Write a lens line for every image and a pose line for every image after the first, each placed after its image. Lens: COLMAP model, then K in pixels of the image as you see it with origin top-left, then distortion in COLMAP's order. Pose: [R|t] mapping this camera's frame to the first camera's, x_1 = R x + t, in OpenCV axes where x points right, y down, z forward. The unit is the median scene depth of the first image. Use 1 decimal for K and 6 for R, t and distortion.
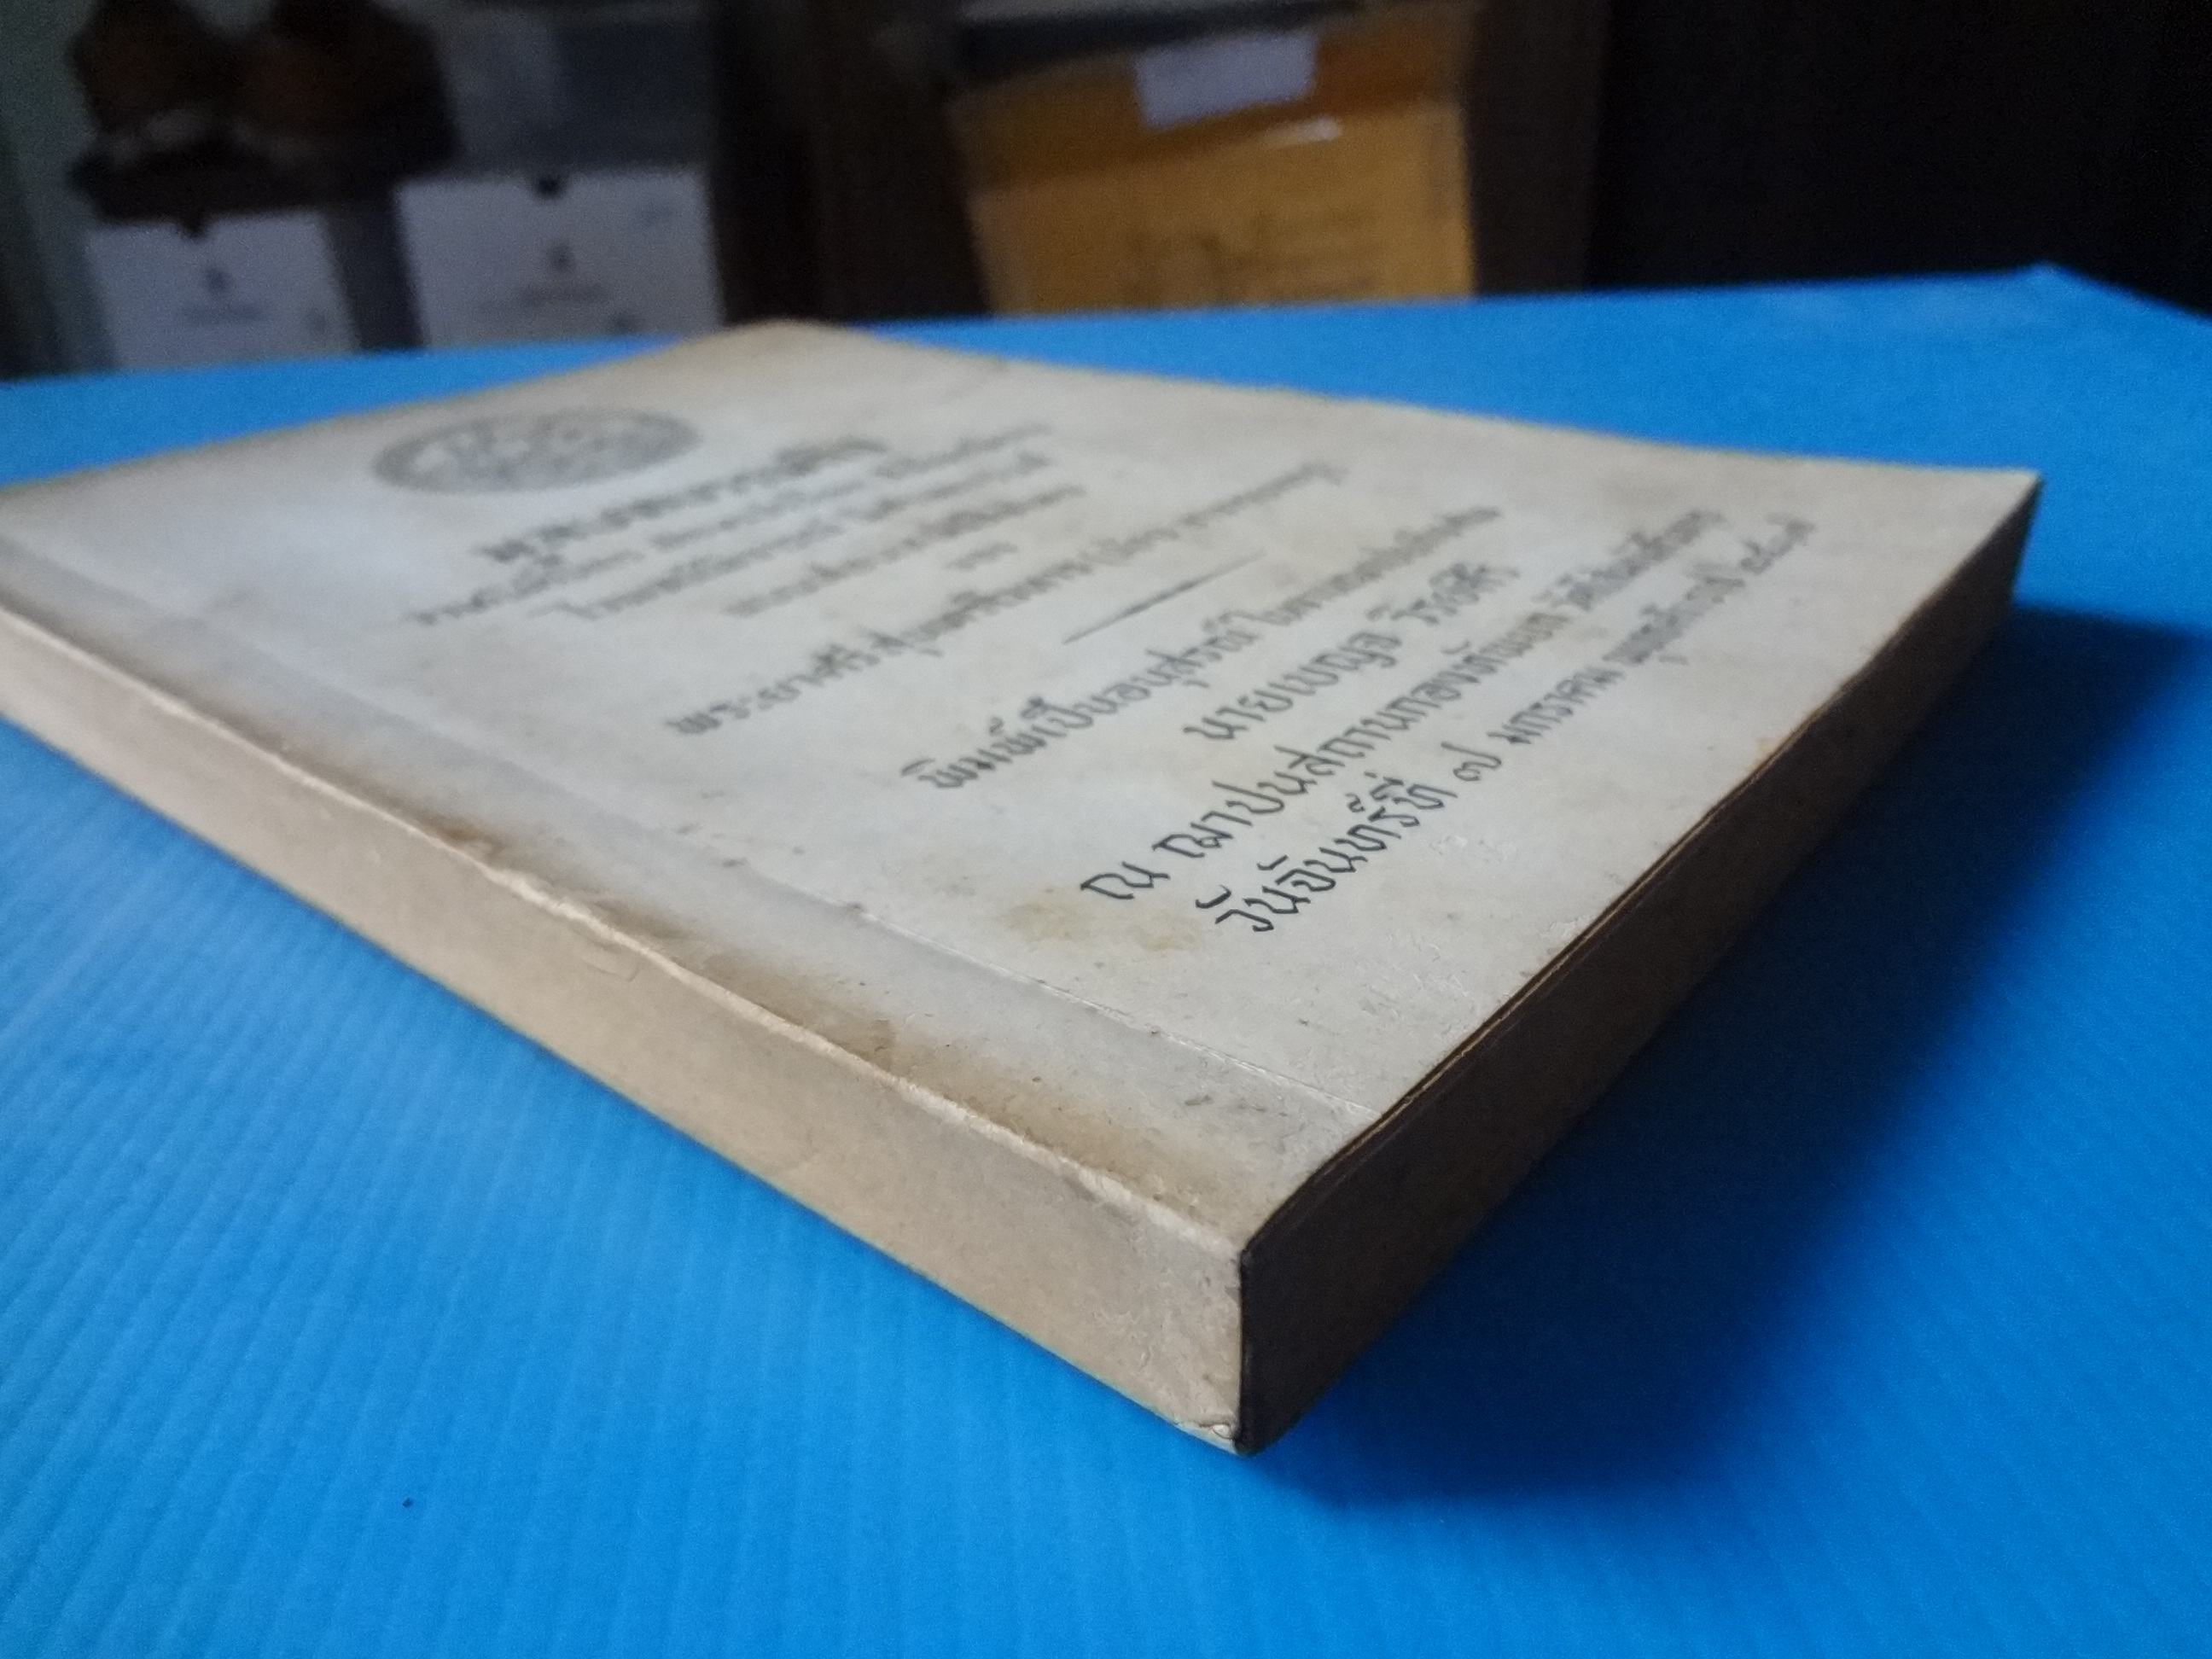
lens RADIAL K [[1623.1, 0, 1106.0], [0, 1623.1, 829.5], [0, 0, 1]] dist [-0.064878, -0.000471]
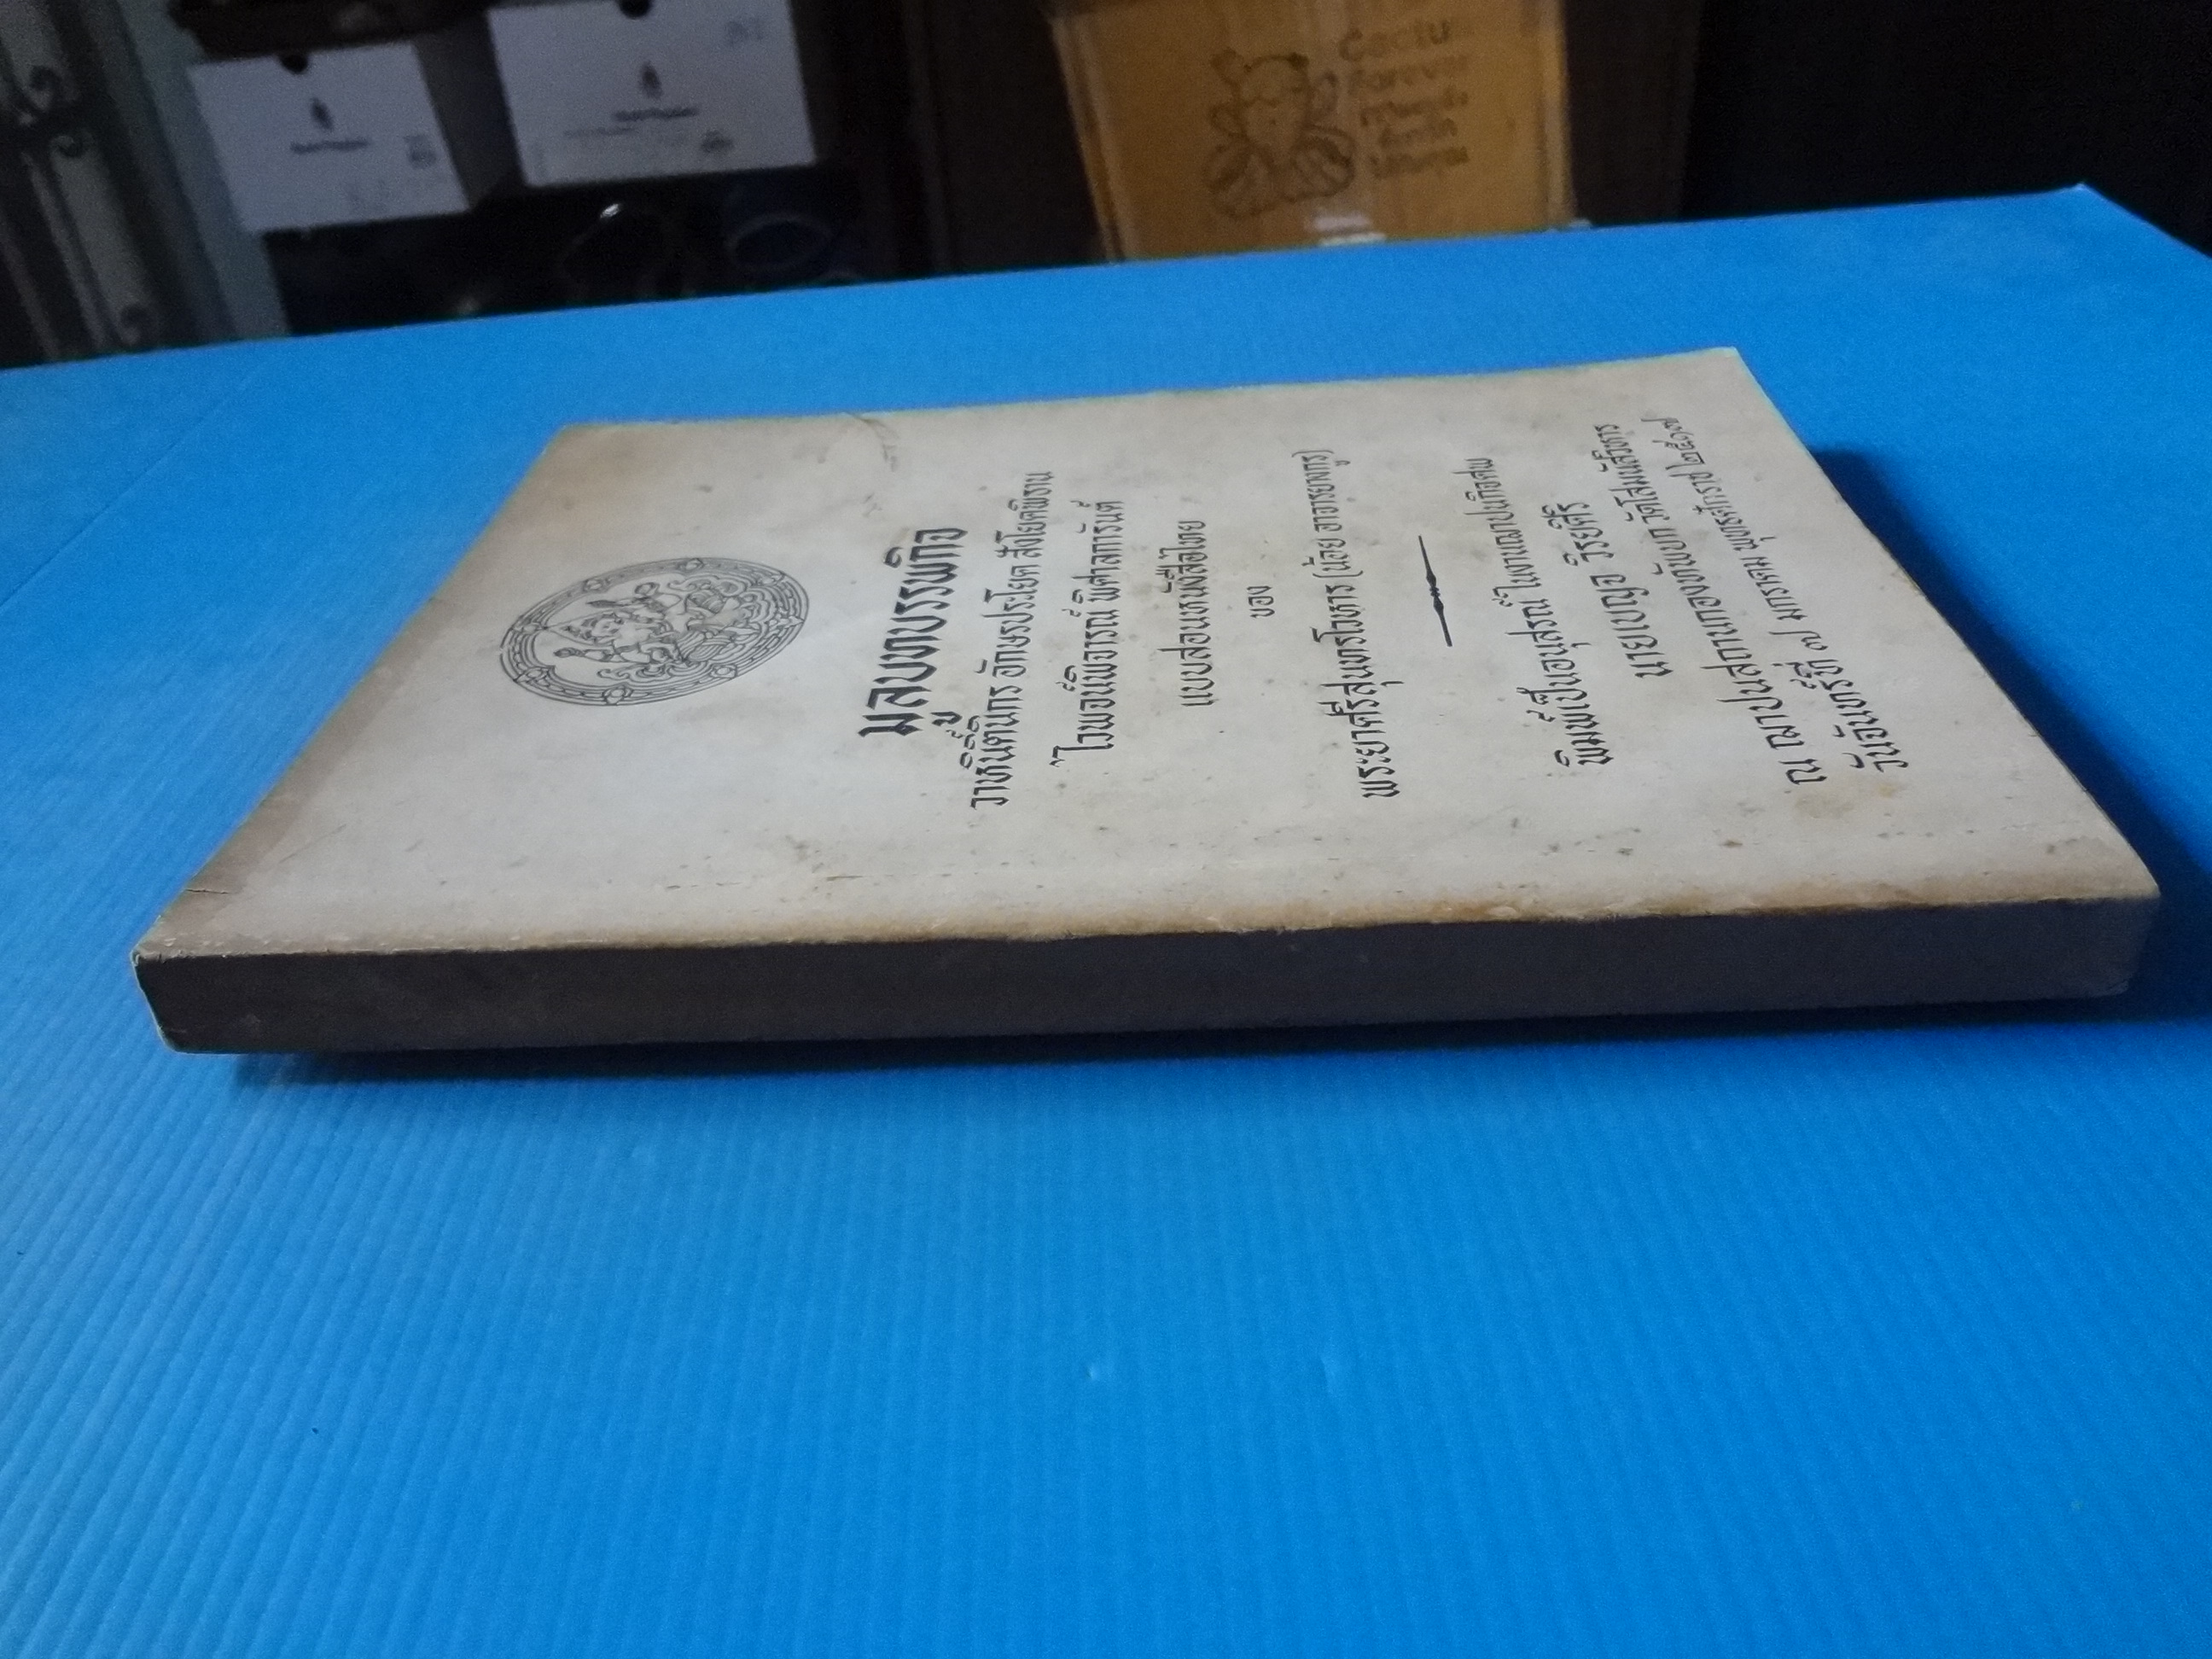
lens RADIAL K [[1606.5, 0, 1094.8], [0, 1606.5, 825.6], [0, 0, 1]] dist [-0.020726, -0.000087]
pose [[0.798370, -0.369879, 0.475180, -0.988984], [0.316736, 0.929078, 0.191030, -0.332700], [-0.512137, -0.002006, 0.858902, -0.042758]]
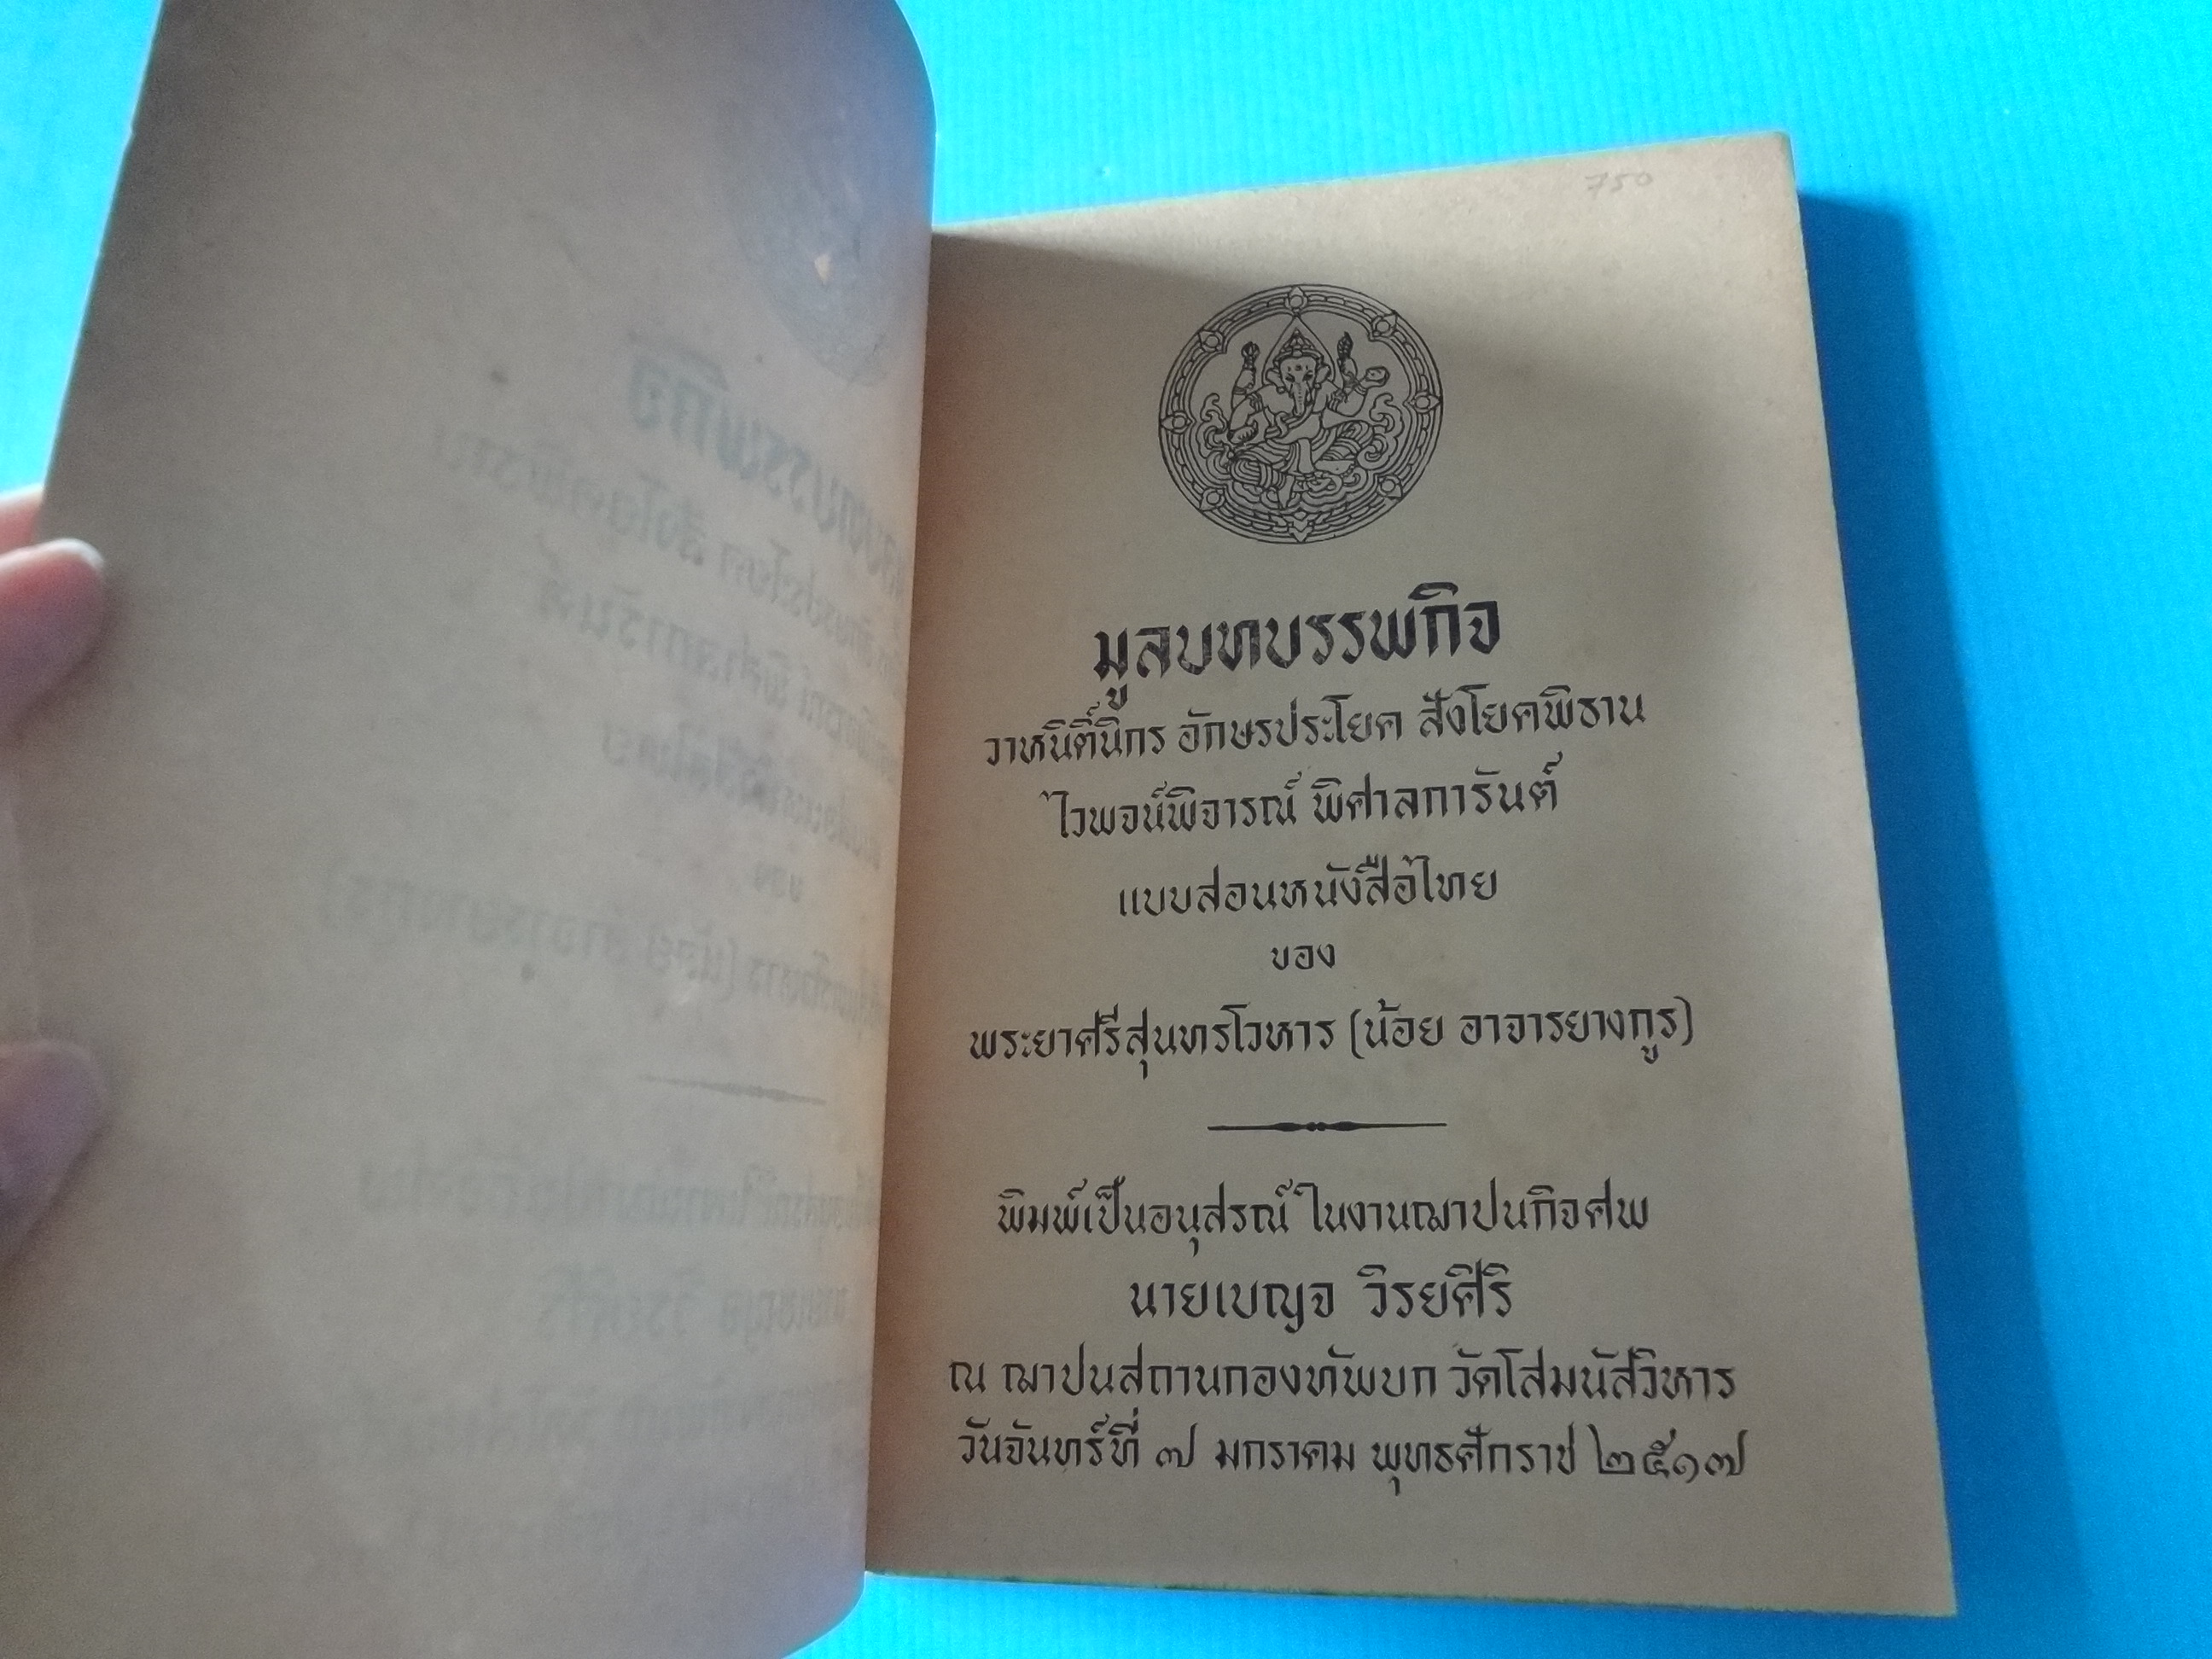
lens RADIAL K [[1567.9, 0, 1122.4], [0, 1567.9, 898.9], [0, 0, 1]] dist [-0.057422, 0.000317]
pose [[0.630236, 0.733690, -0.253971, 0.140531], [-0.206467, 0.473711, 0.856136, -1.454538], [0.748448, -0.487131, 0.450033, 0.379383]]
